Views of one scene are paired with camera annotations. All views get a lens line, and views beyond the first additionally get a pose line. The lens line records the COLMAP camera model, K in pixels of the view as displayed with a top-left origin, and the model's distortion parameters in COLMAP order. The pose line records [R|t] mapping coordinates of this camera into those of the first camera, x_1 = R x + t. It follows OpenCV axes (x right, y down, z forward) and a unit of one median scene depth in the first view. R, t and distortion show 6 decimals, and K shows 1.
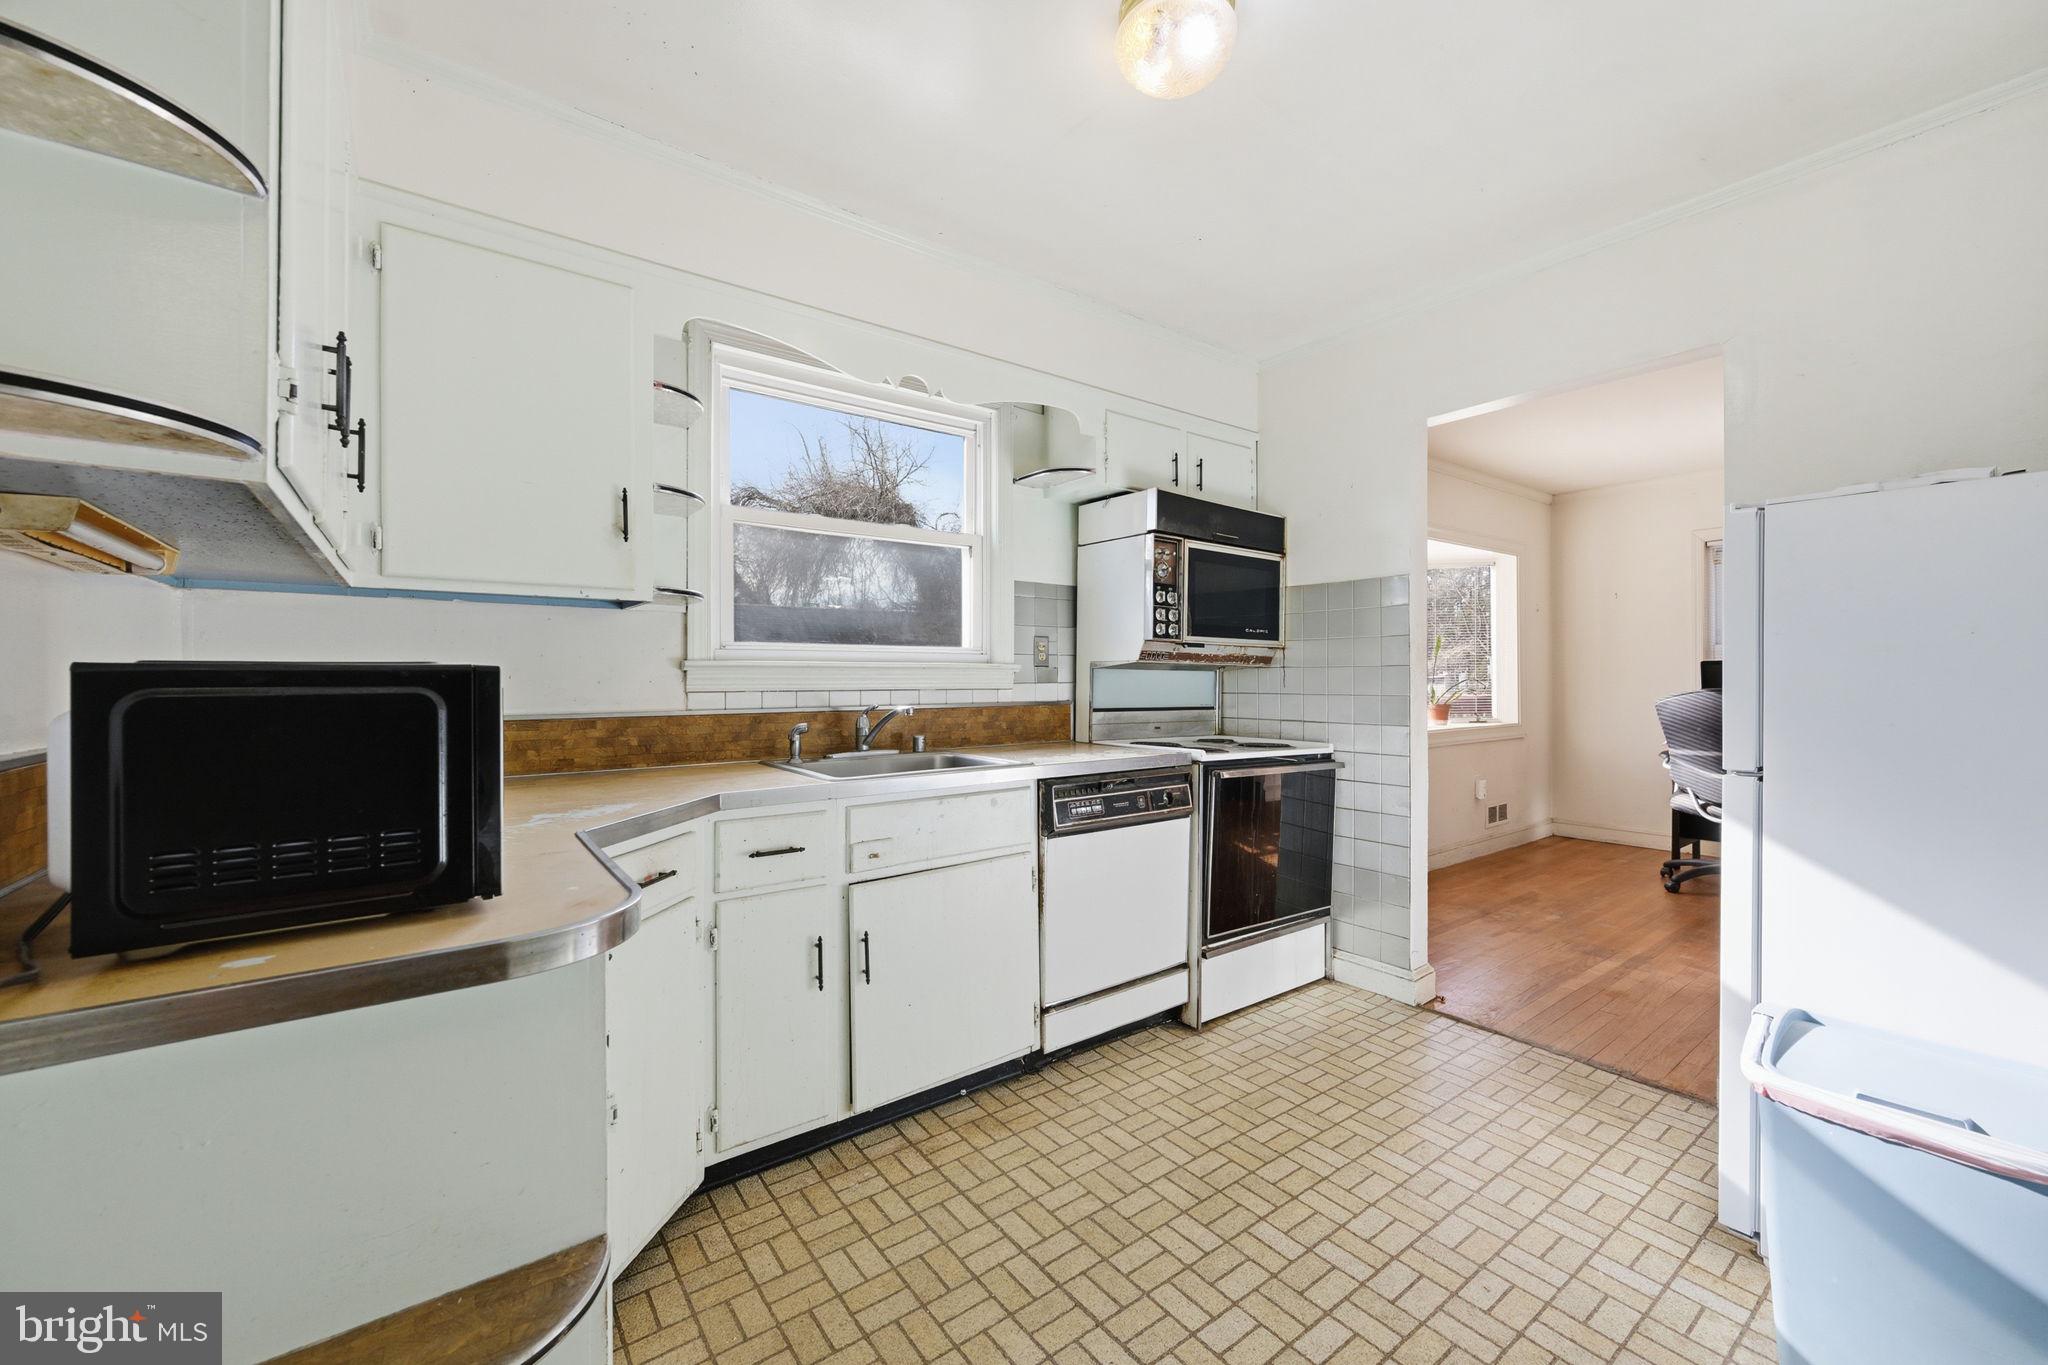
lens RADIAL K [[807.9, 0, 1028.2], [0, 807.9, 672.0], [0, 0, 1]] dist [0.000601, 0.000105]
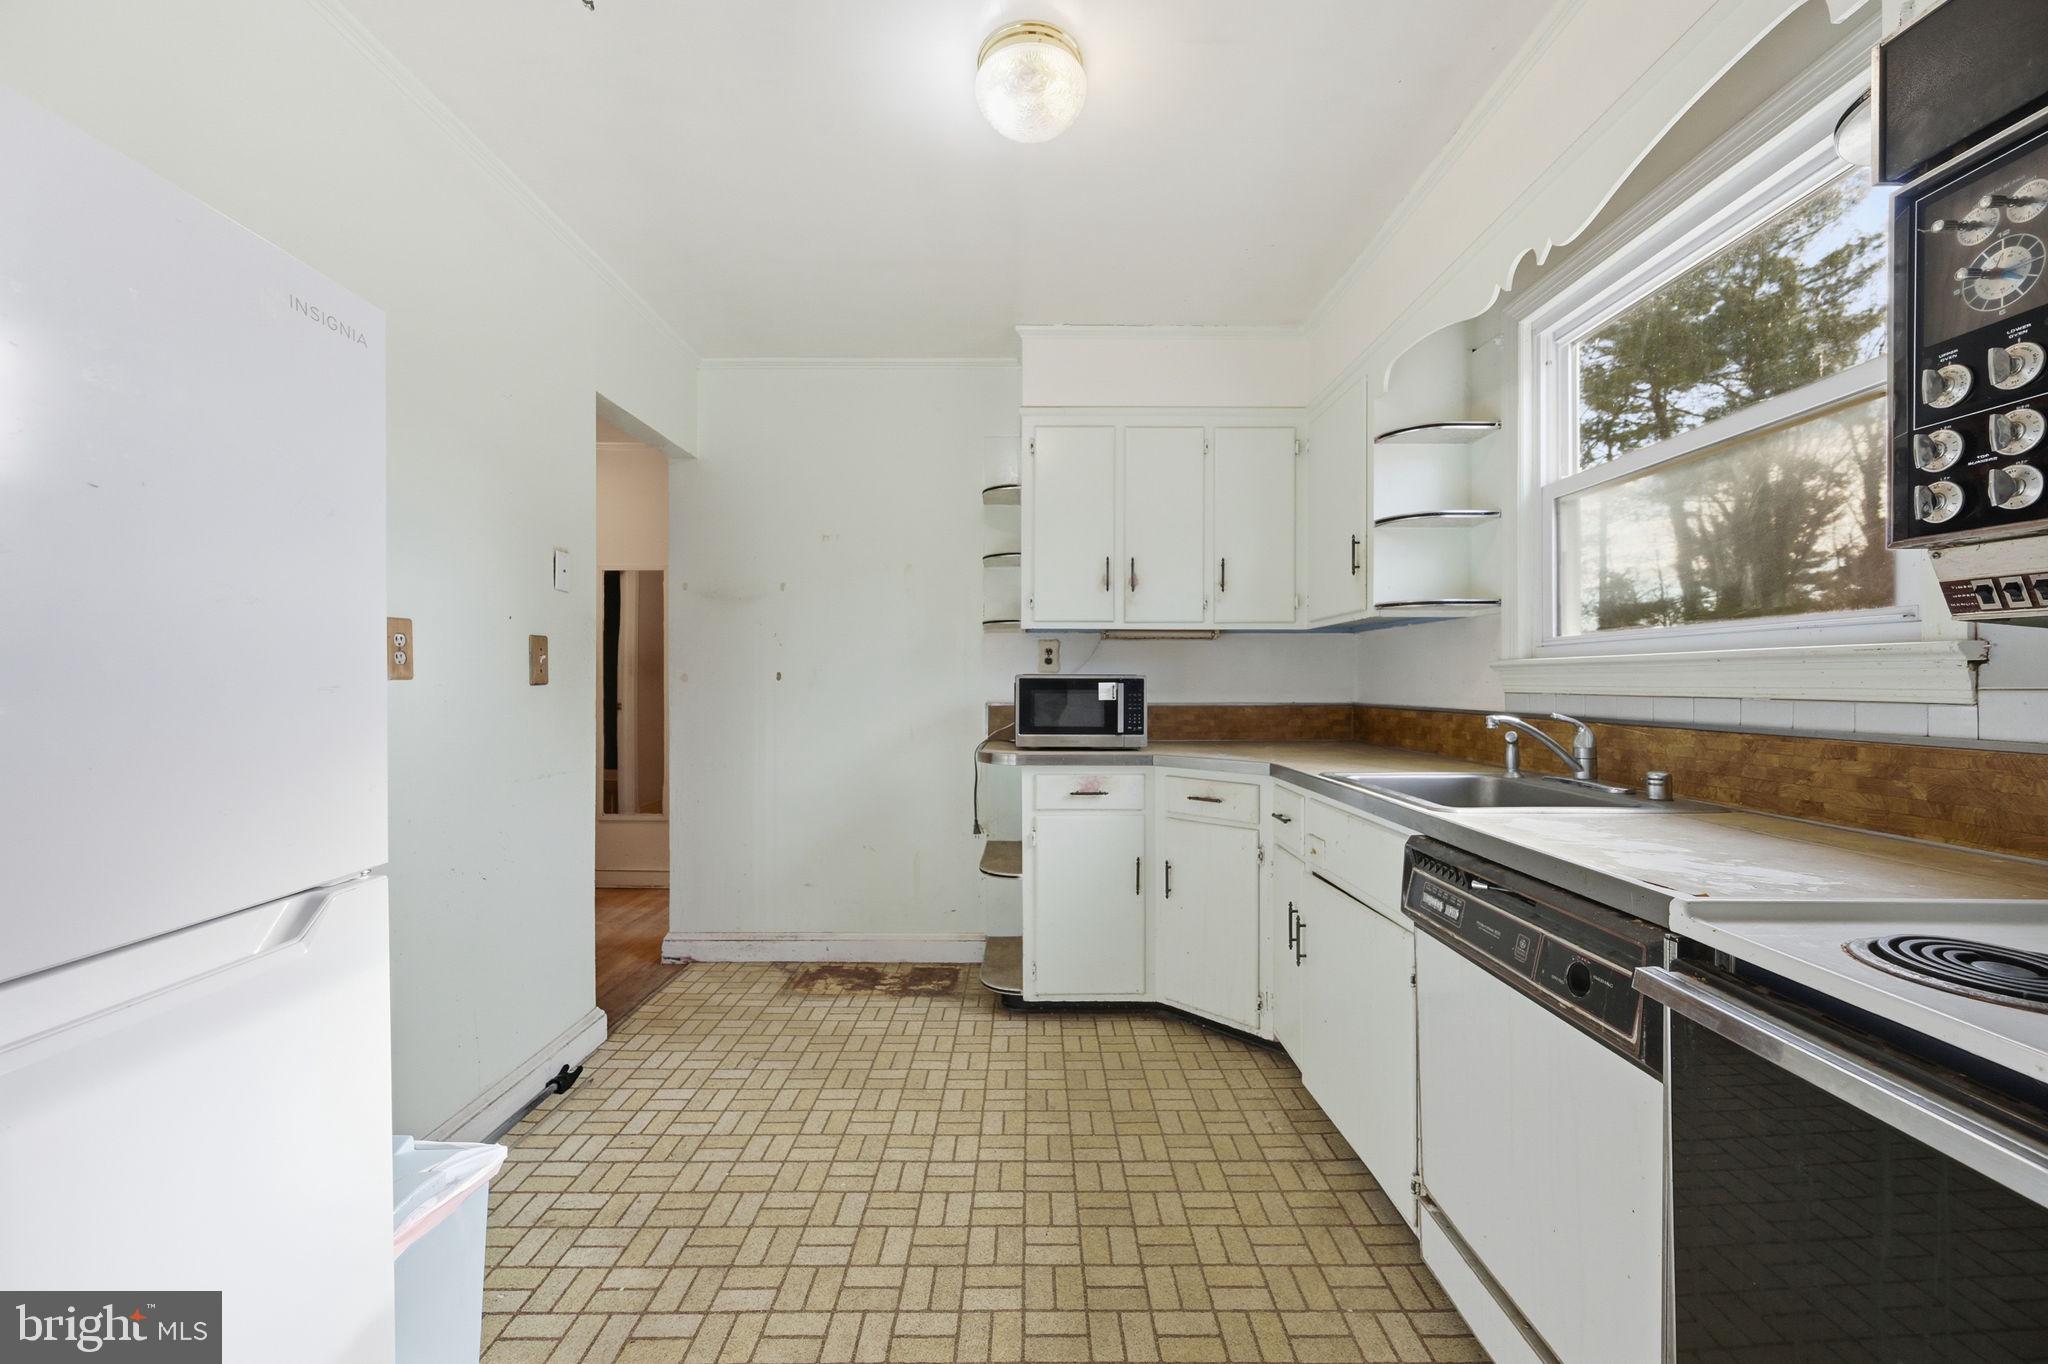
lens RADIAL K [[807.9, 0, 1028.2], [0, 807.9, 671.5], [0, 0, 1]] dist [0.000601, 0.000105]
pose [[-0.600989, -0.007460, -0.799223, 0.882902], [0.005766, 0.999890, -0.013669, 0.012476], [0.799237, -0.012823, -0.600880, 1.383727]]
